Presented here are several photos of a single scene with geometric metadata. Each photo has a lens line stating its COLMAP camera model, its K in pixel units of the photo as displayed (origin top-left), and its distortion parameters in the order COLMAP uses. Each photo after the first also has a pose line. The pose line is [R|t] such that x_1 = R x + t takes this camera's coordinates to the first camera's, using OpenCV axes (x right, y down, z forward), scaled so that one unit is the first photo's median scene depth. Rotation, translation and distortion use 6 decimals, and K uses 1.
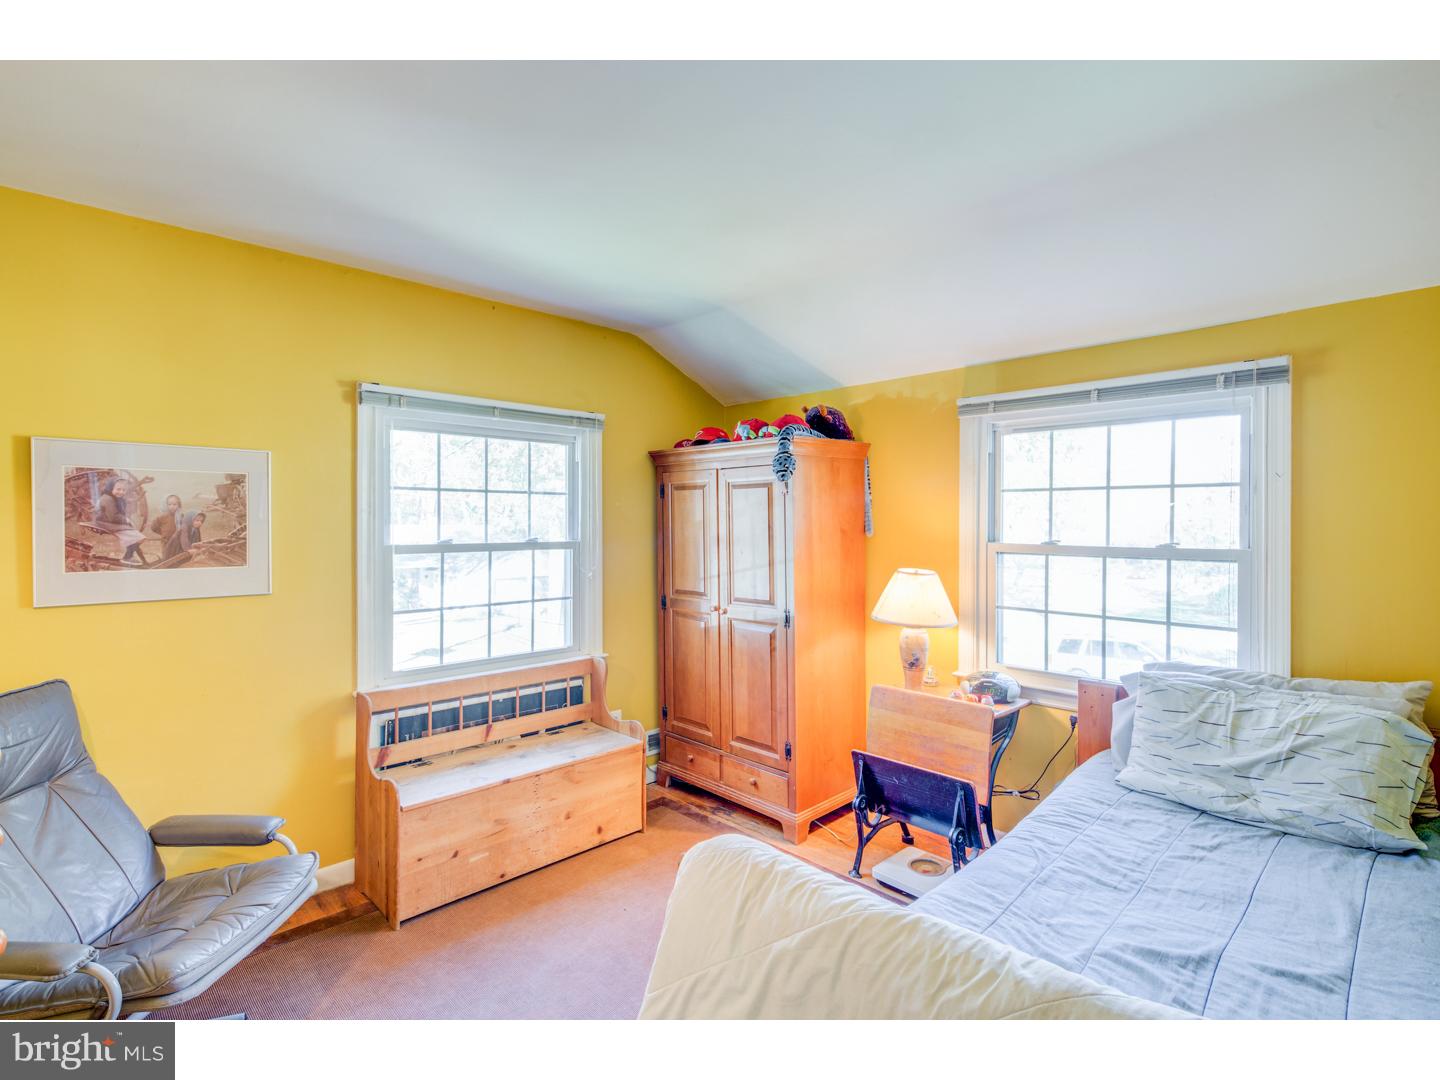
lens RADIAL K [[698.9, 0, 724.8], [0, 698.9, 531.7], [0, 0, 1]] dist [0.002835, 0.000525]
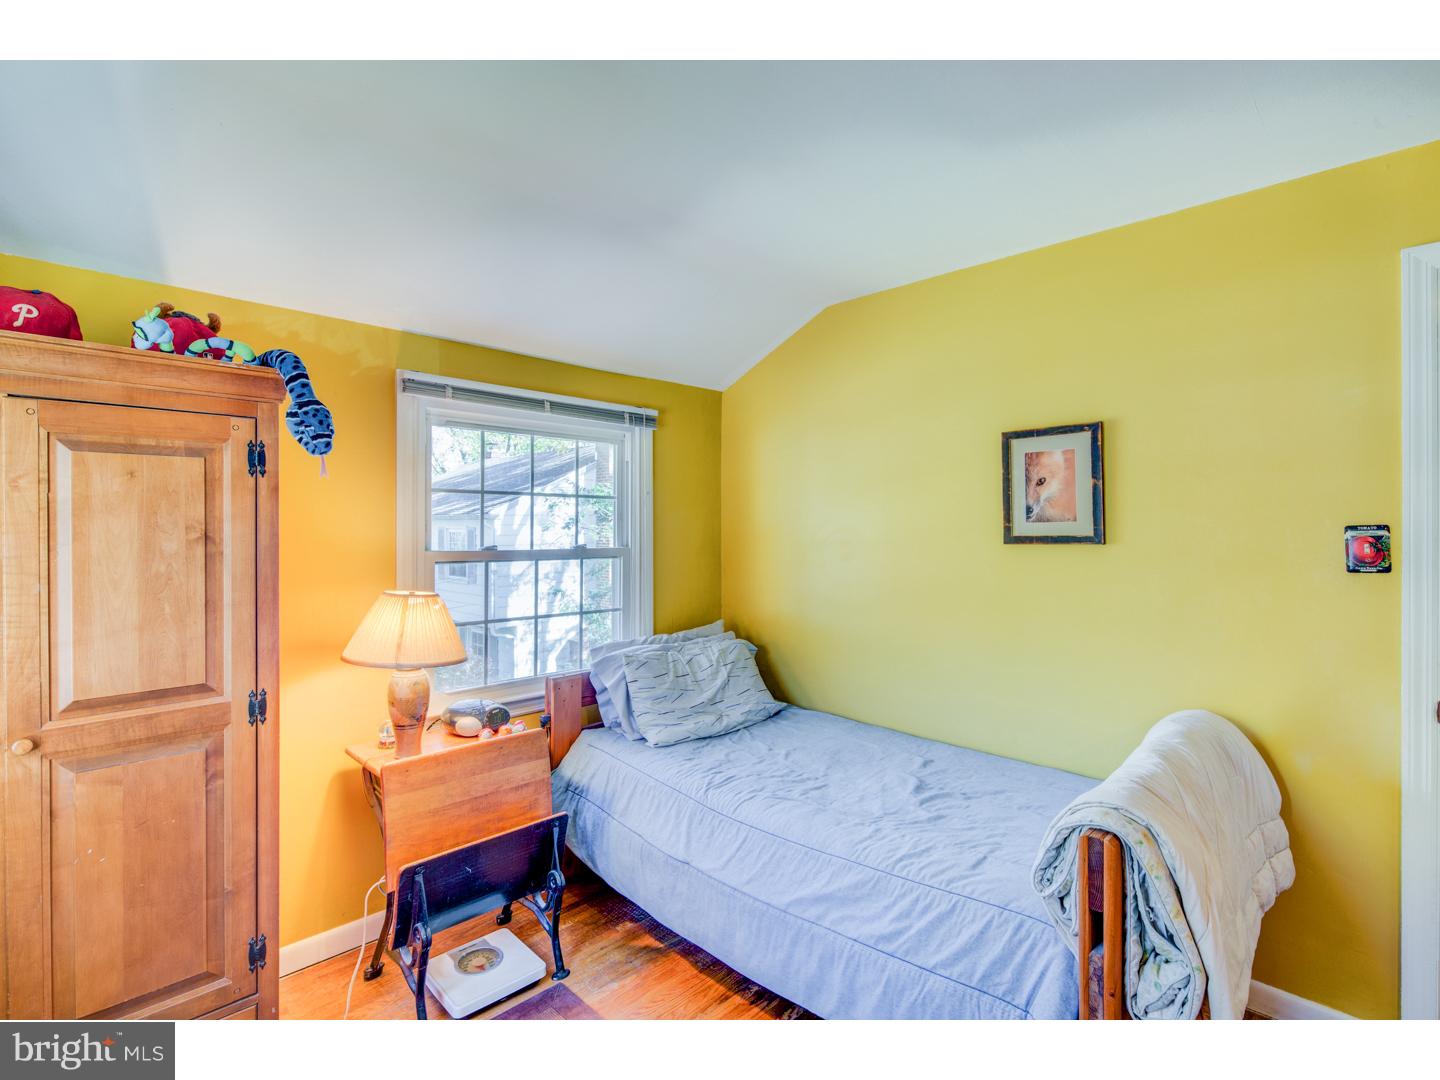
lens RADIAL K [[698.9, 0, 728.0], [0, 698.9, 534.7], [0, 0, 1]] dist [0.002835, 0.000525]
pose [[-0.017413, -0.015101, 0.999734, -0.505566], [0.010146, 0.999832, 0.015279, -0.015073], [-0.999797, 0.010409, -0.017257, 0.720192]]
